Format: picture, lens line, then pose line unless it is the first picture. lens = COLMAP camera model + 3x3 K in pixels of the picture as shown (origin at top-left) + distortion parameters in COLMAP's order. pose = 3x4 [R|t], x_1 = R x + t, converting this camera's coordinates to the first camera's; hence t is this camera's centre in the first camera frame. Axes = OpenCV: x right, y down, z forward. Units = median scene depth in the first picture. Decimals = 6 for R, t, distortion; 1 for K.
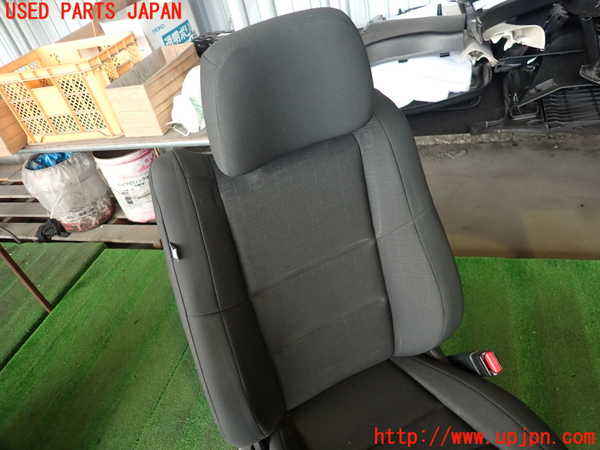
lens RADIAL K [[439.8, 0, 297.7], [0, 439.8, 226.6], [0, 0, 1]] dist [-0.000430, 0.001726]
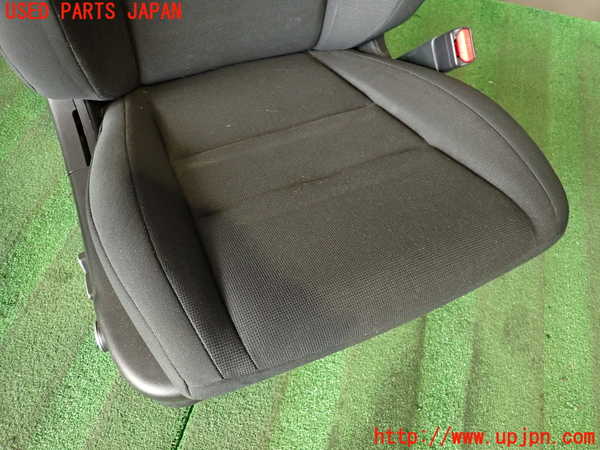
lens RADIAL K [[439.8, 0, 297.7], [0, 439.8, 226.6], [0, 0, 1]] dist [-0.000430, 0.001726]
pose [[0.962679, 0.146531, 0.227546, 0.039863], [-0.226528, 0.896322, 0.381173, 0.155342], [-0.148101, -0.418493, 0.896064, 0.146672]]
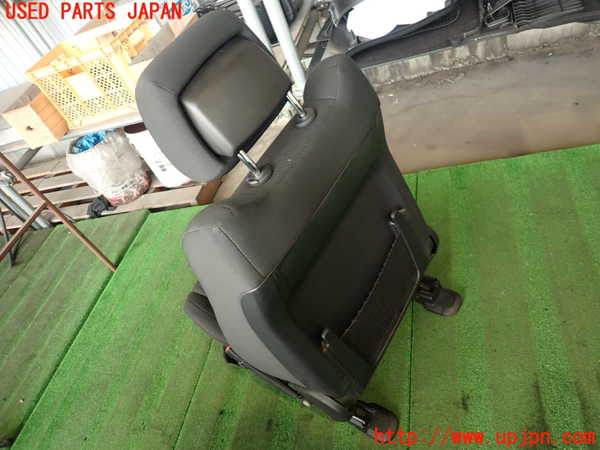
lens RADIAL K [[439.8, 0, 297.7], [0, 439.8, 226.6], [0, 0, 1]] dist [-0.000430, 0.001726]
pose [[0.987199, -0.145933, -0.064356, 0.004529], [0.150349, 0.986142, 0.070140, 0.062701], [0.053229, -0.078918, 0.995459, -0.107581]]
